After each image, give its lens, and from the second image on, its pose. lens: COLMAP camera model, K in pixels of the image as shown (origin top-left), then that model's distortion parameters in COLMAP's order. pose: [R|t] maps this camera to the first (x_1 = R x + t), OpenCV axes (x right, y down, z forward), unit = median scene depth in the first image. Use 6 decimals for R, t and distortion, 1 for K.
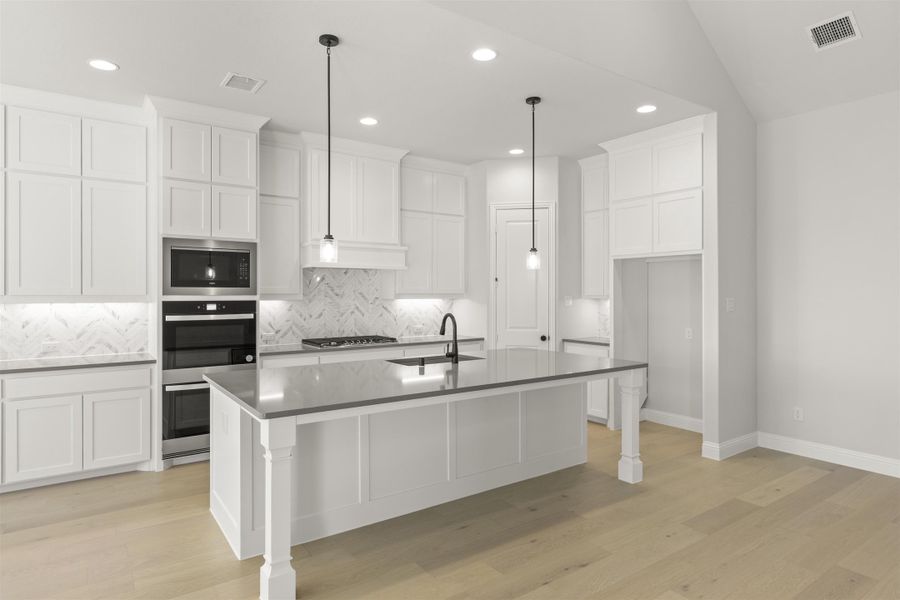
lens RADIAL K [[521.2, 0, 446.0], [0, 521.2, 295.5], [0, 0, 1]] dist [-0.005176, -0.000182]
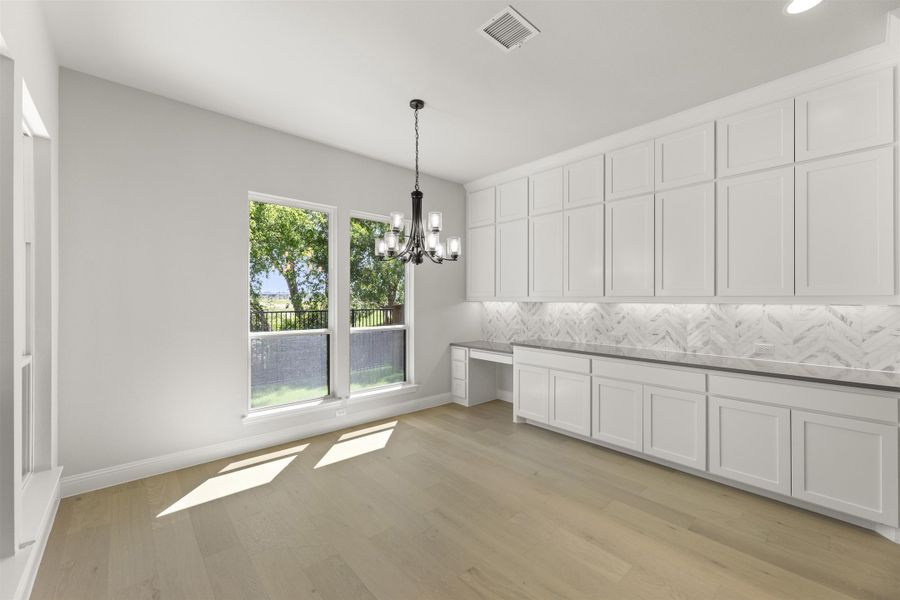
lens RADIAL K [[367.3, 0, 447.6], [0, 367.3, 296.8], [0, 0, 1]] dist [0.002403, 0.000055]
pose [[0.114536, -0.004093, -0.993411, -0.129498], [-0.003559, 0.999983, -0.004530, 0.005433], [0.993413, 0.004055, 0.114519, 0.307859]]
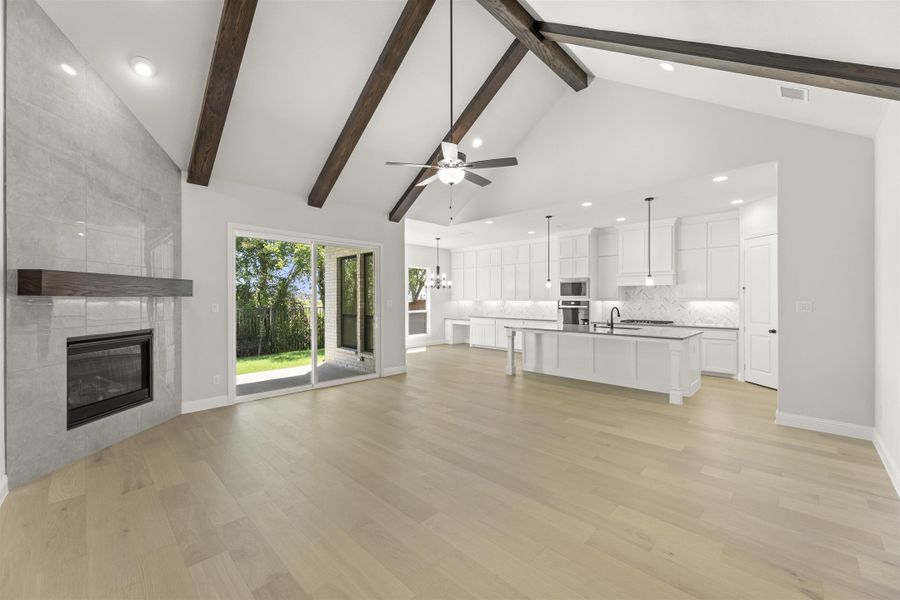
lens RADIAL K [[367.3, 0, 433.9], [0, 367.3, 298.6], [0, 0, 1]] dist [0.002403, 0.000055]
pose [[0.143085, 0.001431, -0.989709, 1.300362], [-0.002978, 0.999995, 0.001015, -0.000436], [0.989706, 0.002802, 0.143088, 0.004198]]
